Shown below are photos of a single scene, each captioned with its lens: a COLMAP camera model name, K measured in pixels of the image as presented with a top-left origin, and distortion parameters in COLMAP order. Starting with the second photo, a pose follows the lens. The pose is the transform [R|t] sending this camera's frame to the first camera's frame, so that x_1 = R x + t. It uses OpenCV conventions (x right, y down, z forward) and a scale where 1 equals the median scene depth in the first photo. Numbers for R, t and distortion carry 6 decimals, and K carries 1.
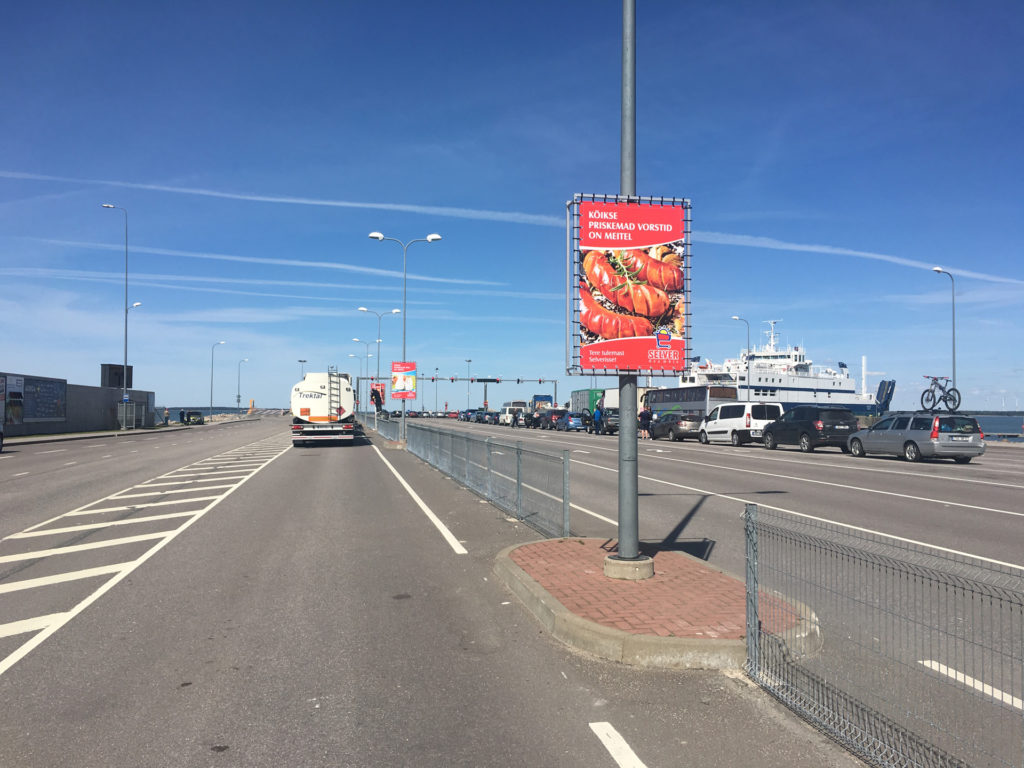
lens RADIAL K [[864.9, 0, 515.0], [0, 864.9, 388.1], [0, 0, 1]] dist [0.044868, -0.001753]
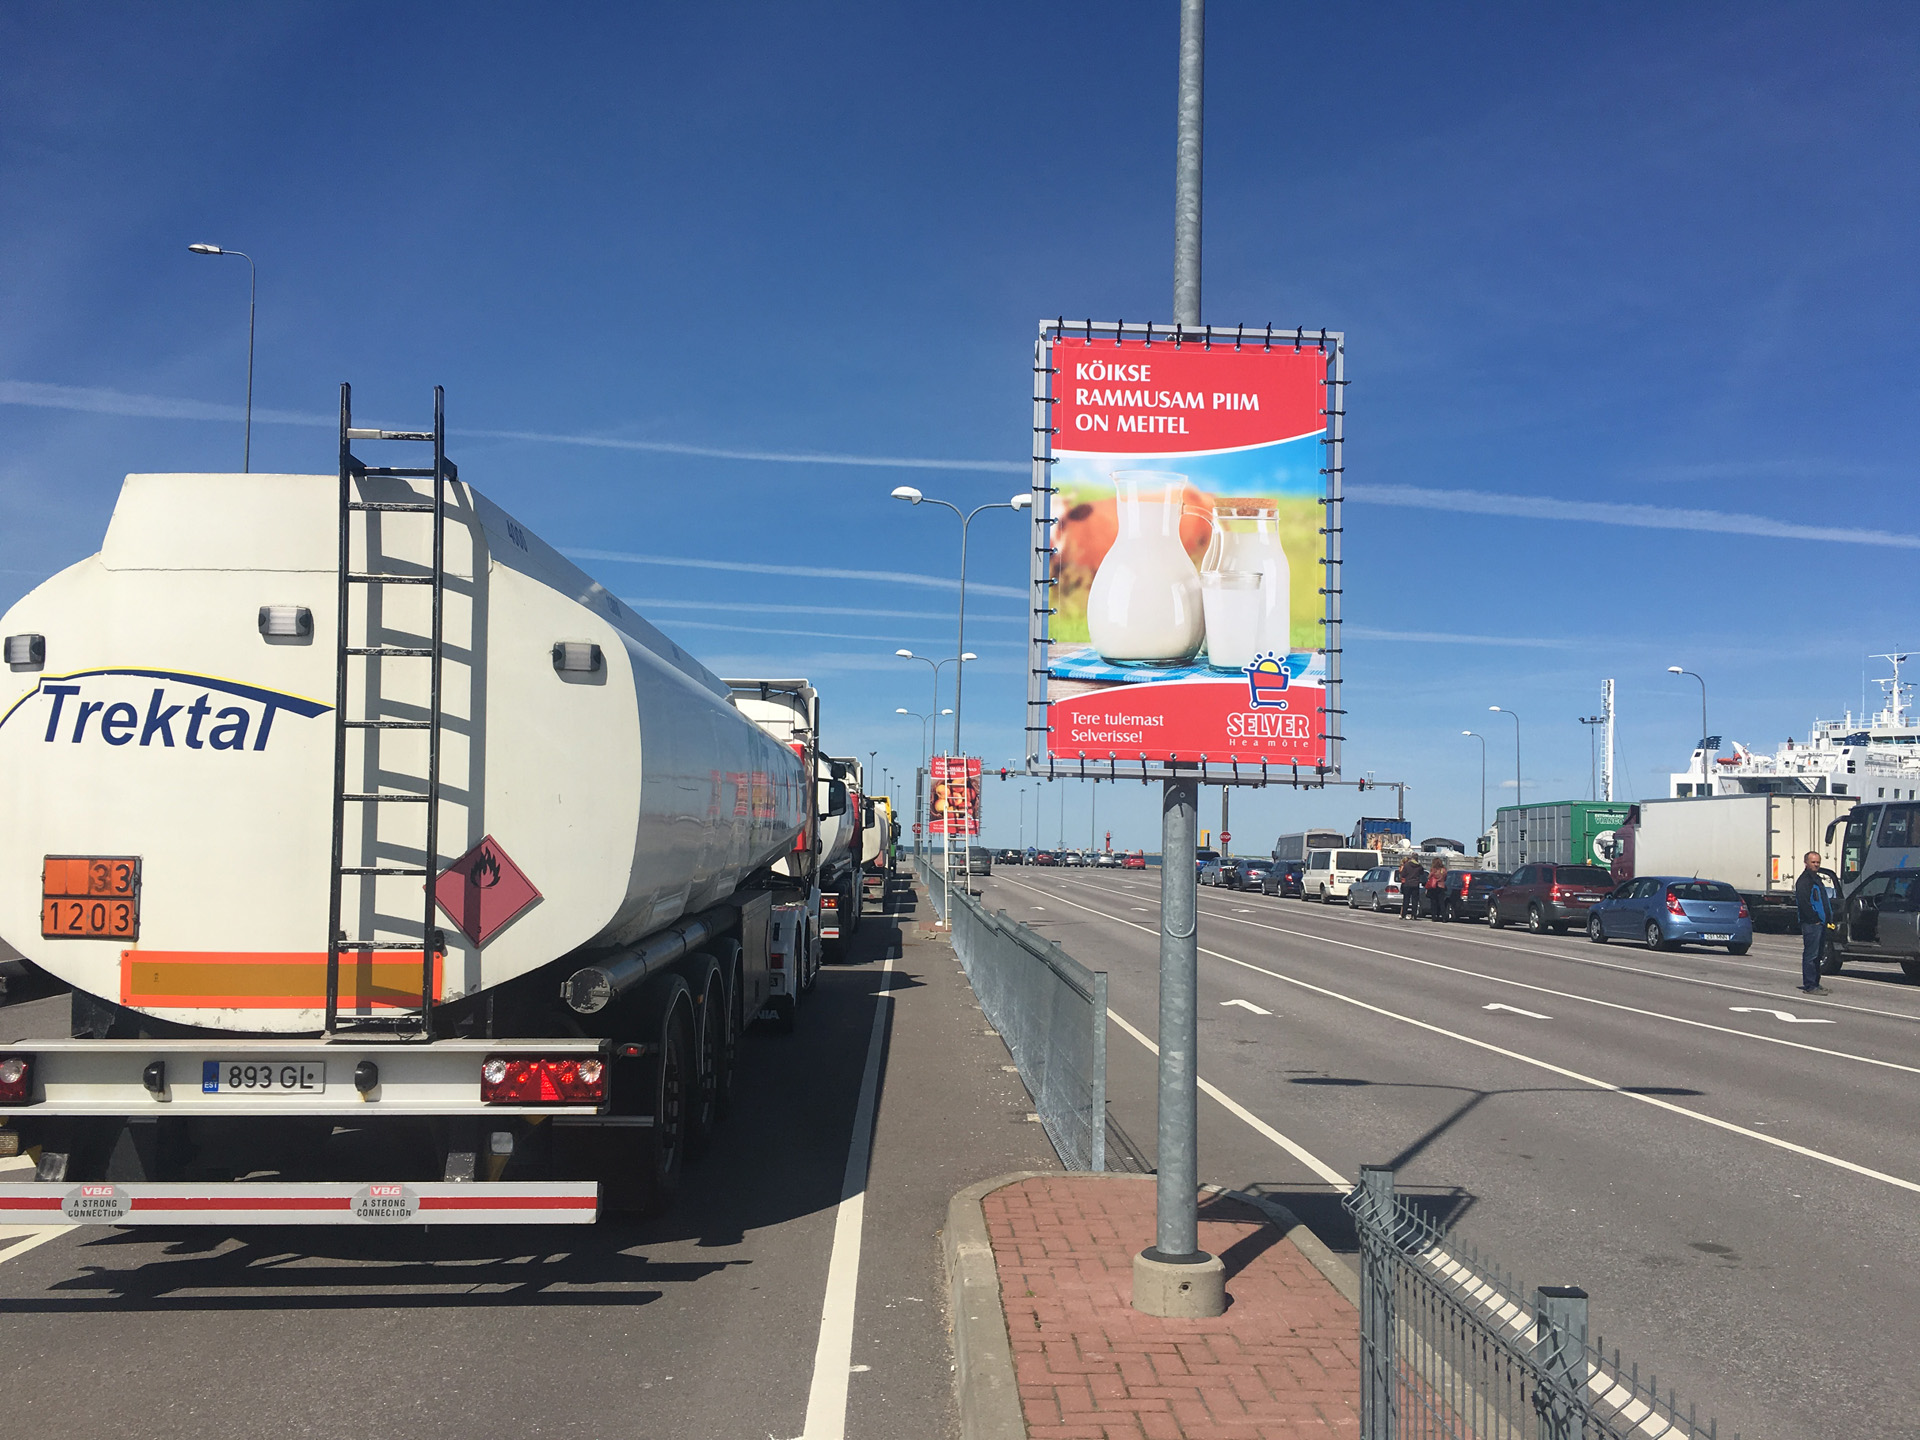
lens RADIAL K [[1621.7, 0, 964.5], [0, 1621.7, 725.5], [0, 0, 1]] dist [0.044868, -0.001753]
pose [[0.986555, 0.006580, -0.163300, -0.052818], [-0.014725, 0.998704, -0.048721, 0.006964], [0.162768, 0.050471, 0.985373, 0.358134]]
